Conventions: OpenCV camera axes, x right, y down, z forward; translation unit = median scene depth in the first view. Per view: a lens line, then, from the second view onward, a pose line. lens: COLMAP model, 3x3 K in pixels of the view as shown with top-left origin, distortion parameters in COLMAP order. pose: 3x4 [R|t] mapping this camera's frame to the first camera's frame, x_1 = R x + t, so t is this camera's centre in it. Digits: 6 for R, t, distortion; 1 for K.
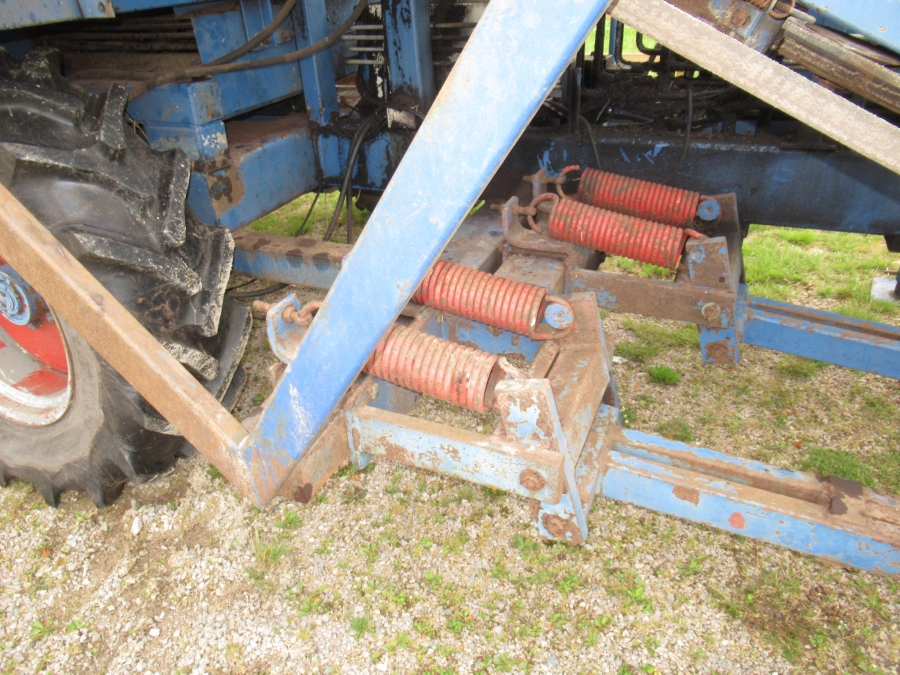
lens RADIAL K [[673.4, 0, 452.0], [0, 673.4, 342.3], [0, 0, 1]] dist [0.001747, -0.002905]
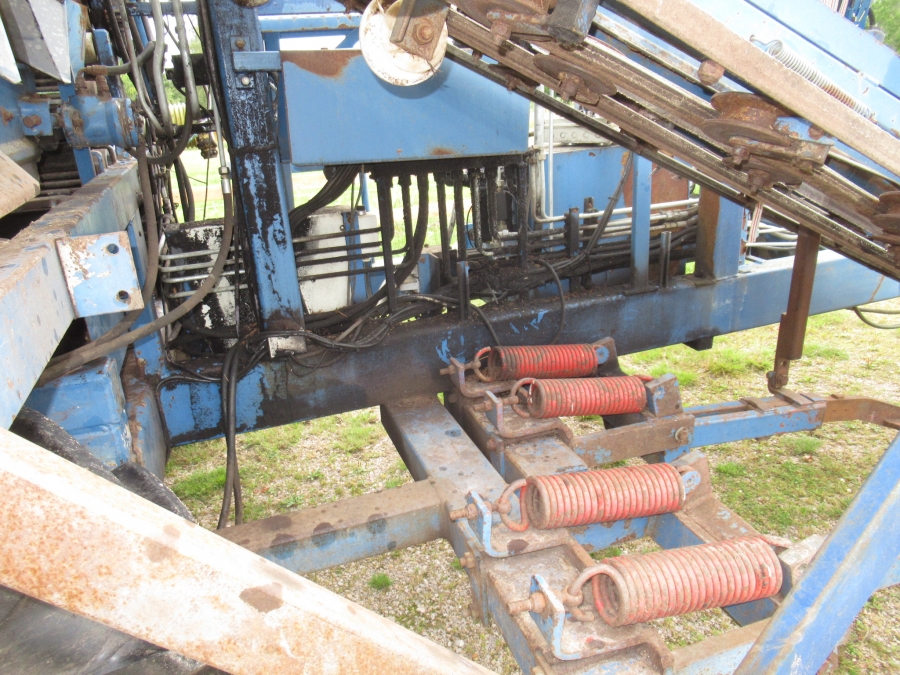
lens RADIAL K [[673.4, 0, 452.0], [0, 673.4, 342.3], [0, 0, 1]] dist [0.001747, -0.002905]
pose [[0.736893, -0.234478, 0.634042, -0.496891], [0.364862, 0.927529, -0.081035, -0.197947], [-0.569091, 0.291052, 0.769041, 0.220731]]
